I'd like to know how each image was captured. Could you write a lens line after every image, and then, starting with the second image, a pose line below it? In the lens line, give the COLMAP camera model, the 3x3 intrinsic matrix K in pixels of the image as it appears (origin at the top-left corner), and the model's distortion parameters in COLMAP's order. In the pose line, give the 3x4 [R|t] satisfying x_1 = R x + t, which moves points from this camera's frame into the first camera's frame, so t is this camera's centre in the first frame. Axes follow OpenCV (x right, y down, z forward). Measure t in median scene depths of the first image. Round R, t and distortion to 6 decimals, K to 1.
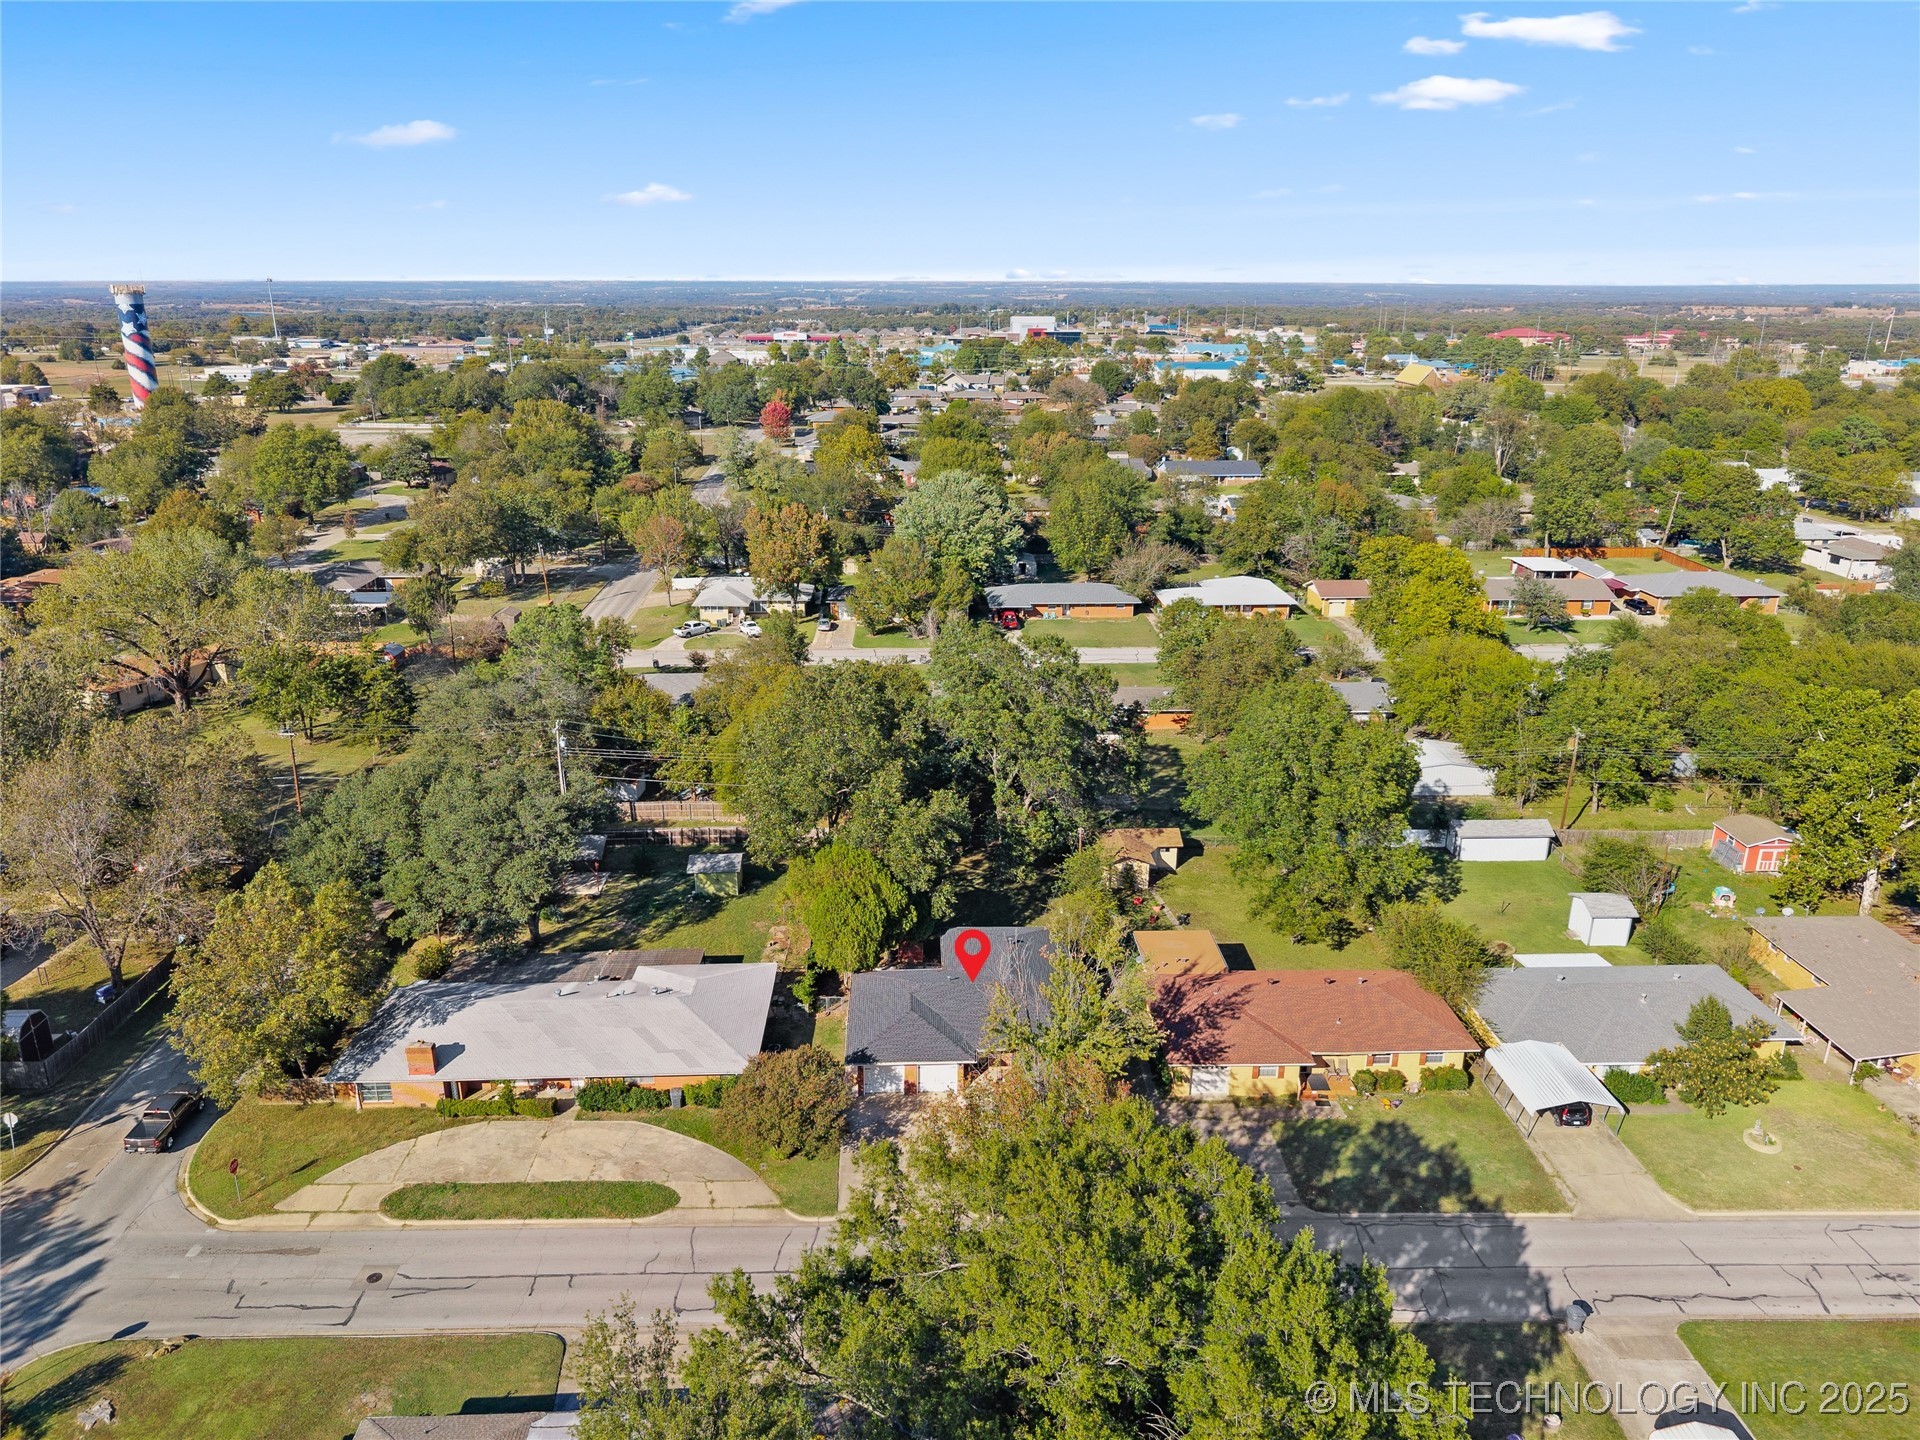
lens RADIAL K [[1284.8, 0, 960.0], [0, 1284.8, 720.0], [0, 0, 1]] dist [-0.000393, -0.000799]
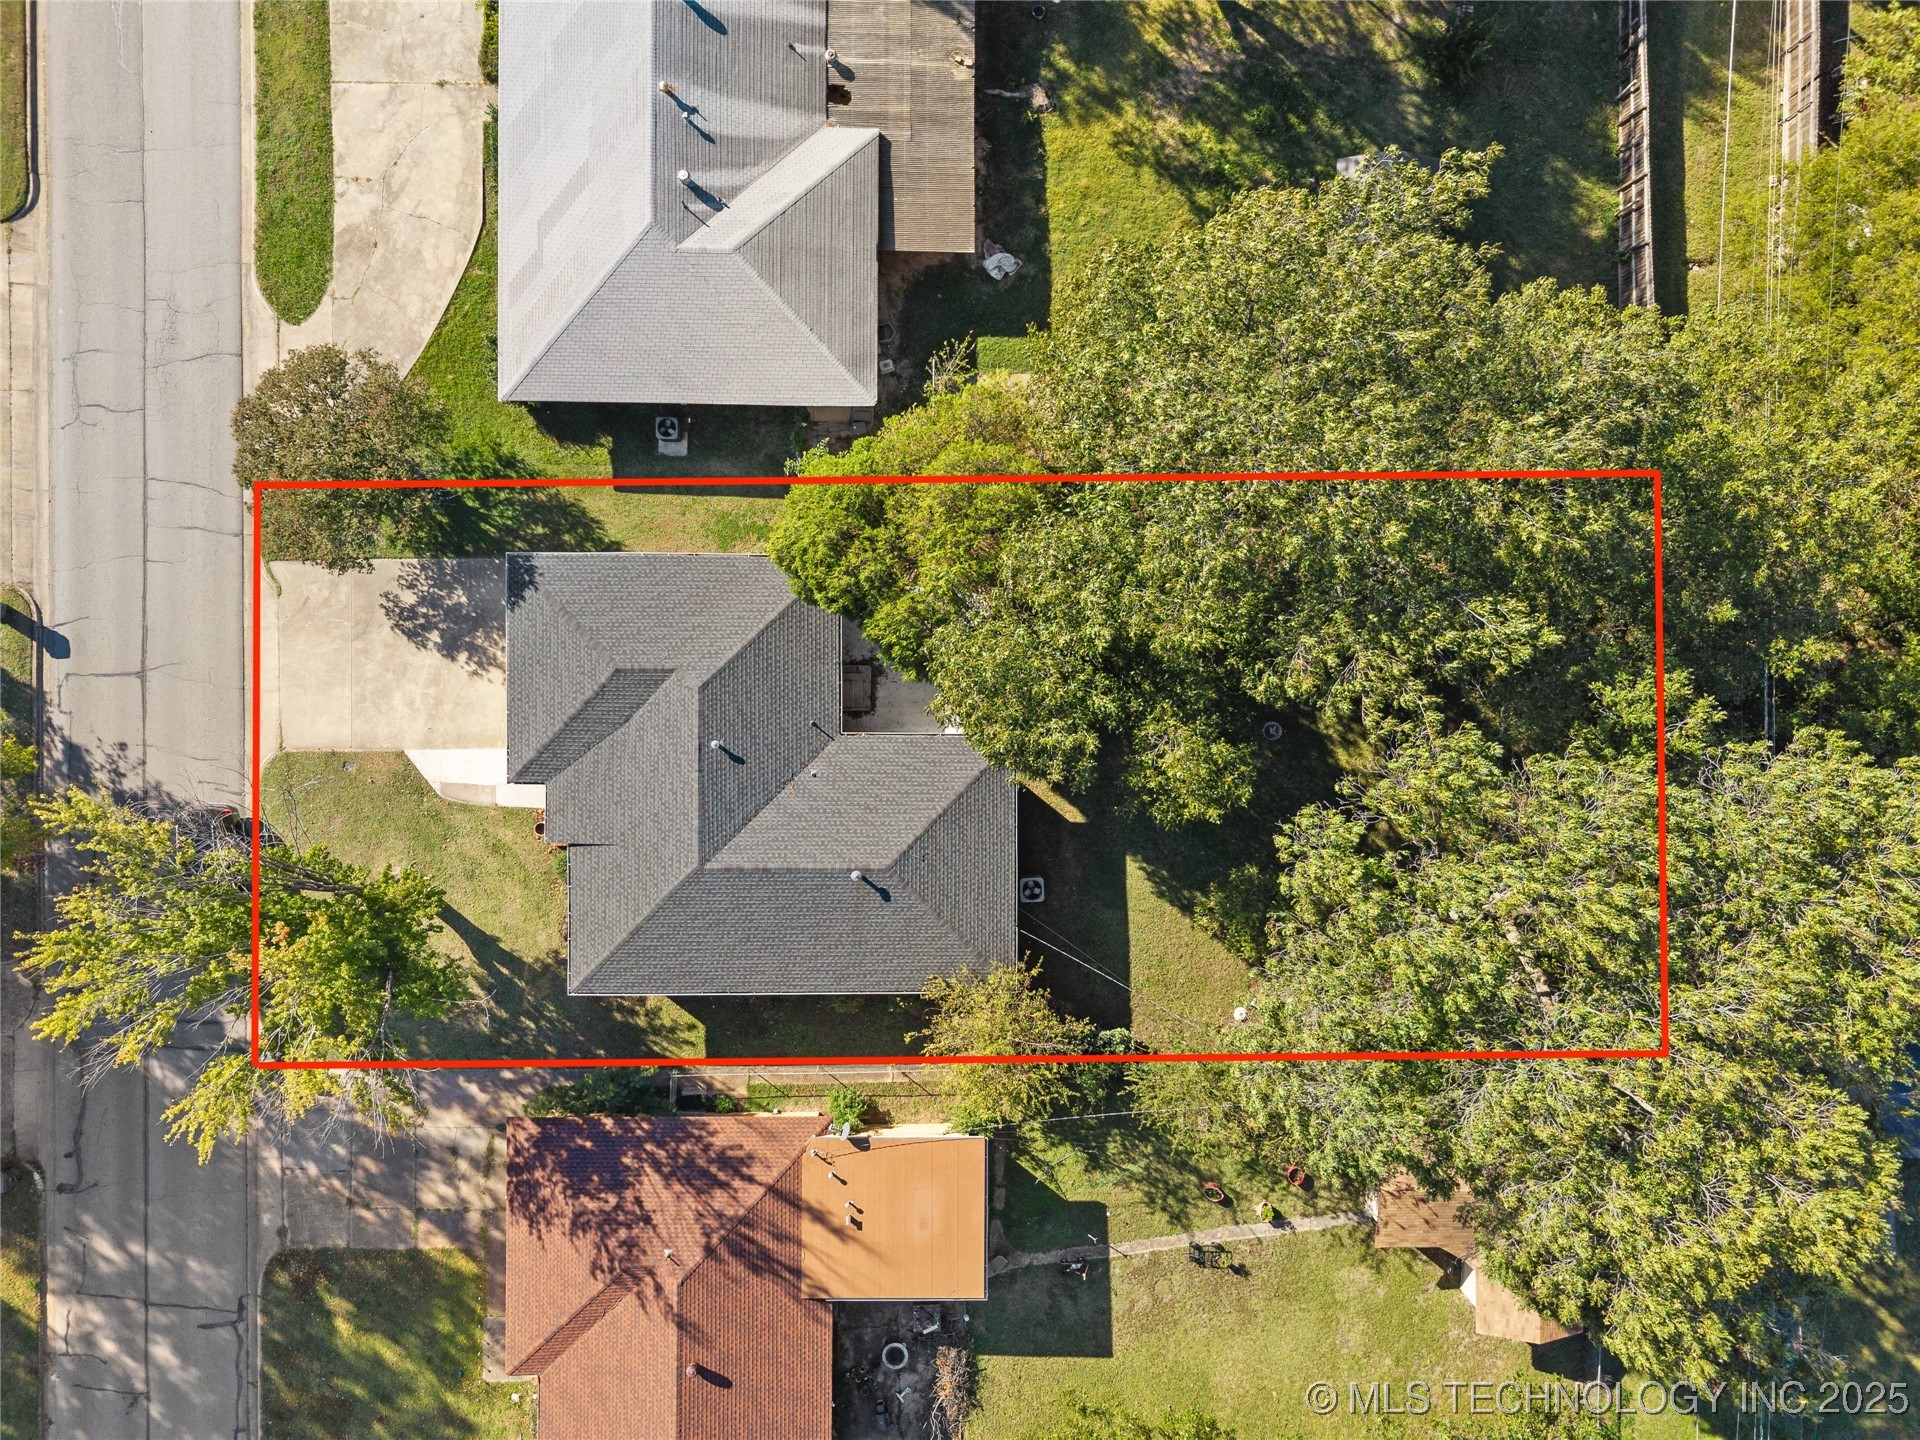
lens RADIAL K [[1284.8, 0, 960.0], [0, 1284.8, 720.0], [0, 0, 1]] dist [-0.000393, -0.000799]
pose [[-0.039838, 0.999183, 0.006875, -0.027109], [-0.335543, -0.019858, 0.941816, -0.329331], [0.941182, 0.035213, 0.336059, 0.967241]]
